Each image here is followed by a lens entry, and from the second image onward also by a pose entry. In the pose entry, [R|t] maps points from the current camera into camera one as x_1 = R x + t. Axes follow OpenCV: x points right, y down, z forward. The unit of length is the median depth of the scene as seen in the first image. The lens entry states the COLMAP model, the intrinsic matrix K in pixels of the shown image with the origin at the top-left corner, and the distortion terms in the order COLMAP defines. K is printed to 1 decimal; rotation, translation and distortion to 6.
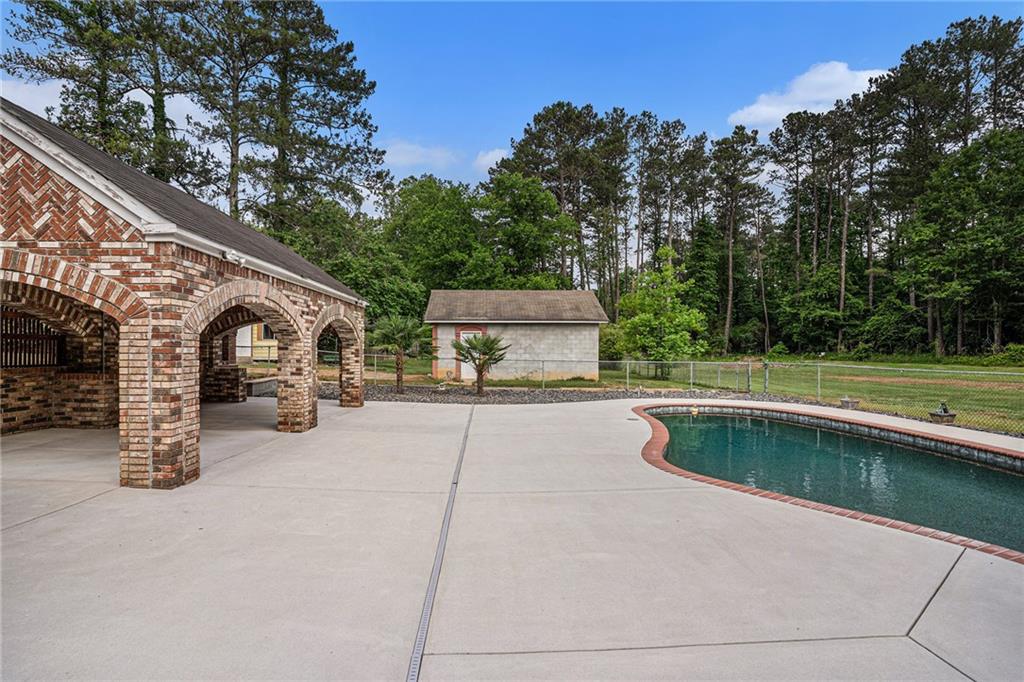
lens RADIAL K [[507.4, 0, 491.4], [0, 507.4, 340.0], [0, 0, 1]] dist [-0.057478, 0.020882]
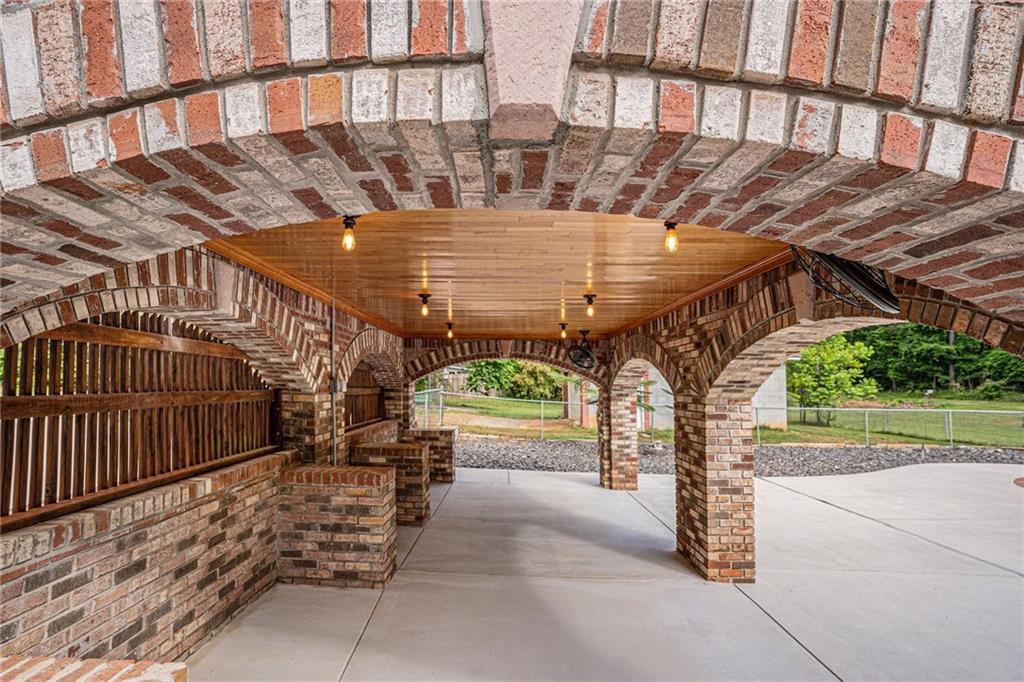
lens RADIAL K [[507.4, 0, 491.1], [0, 507.4, 351.0], [0, 0, 1]] dist [-0.057478, 0.020882]
pose [[0.999549, 0.001231, -0.030001, -0.432870], [-0.002547, 0.999034, -0.043864, -0.018859], [0.029918, 0.043920, 0.998587, 0.330107]]
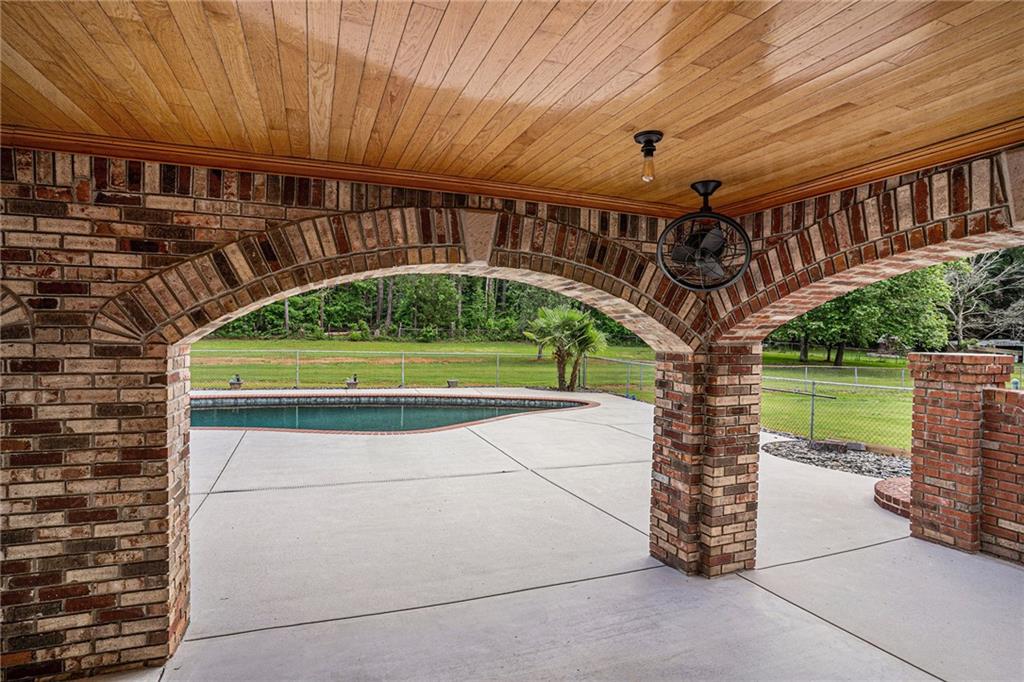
lens RADIAL K [[507.4, 0, 505.0], [0, 507.4, 341.0], [0, 0, 1]] dist [-0.057478, 0.020882]
pose [[-0.326868, -0.027618, 0.944666, -0.515803], [-0.039987, 0.999082, 0.015373, -0.012102], [-0.944224, -0.032749, -0.327672, 0.620663]]
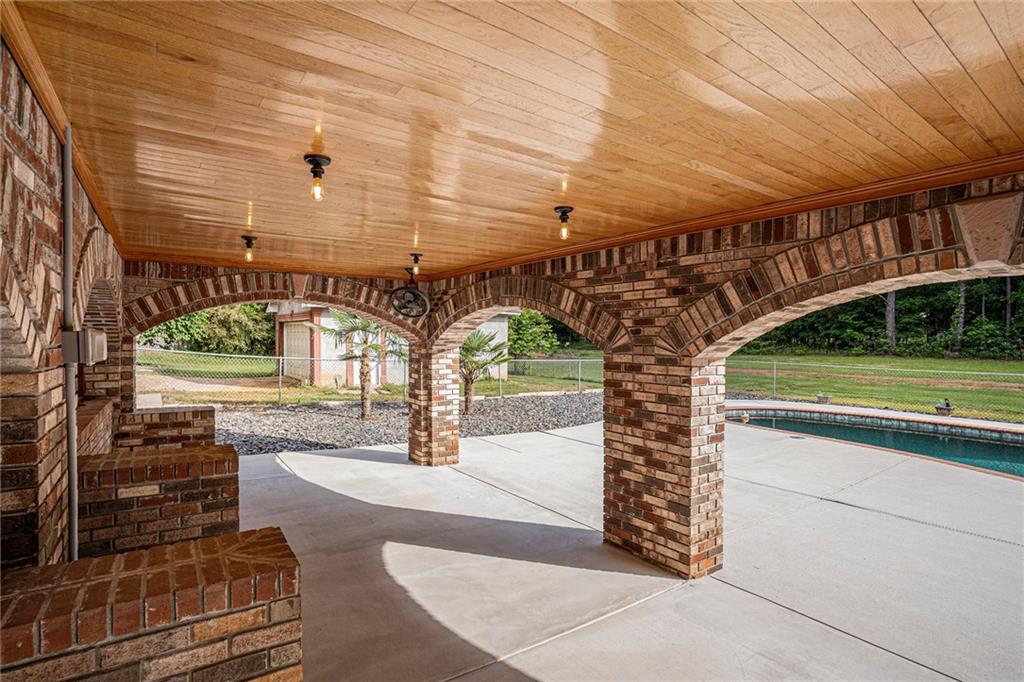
lens RADIAL K [[507.4, 0, 499.9], [0, 507.4, 348.1], [0, 0, 1]] dist [-0.057478, 0.020882]
pose [[0.826850, -0.005905, 0.562392, -0.538457], [-0.018924, 0.999087, 0.038313, -0.016324], [-0.562104, -0.042322, 0.825983, 0.513269]]
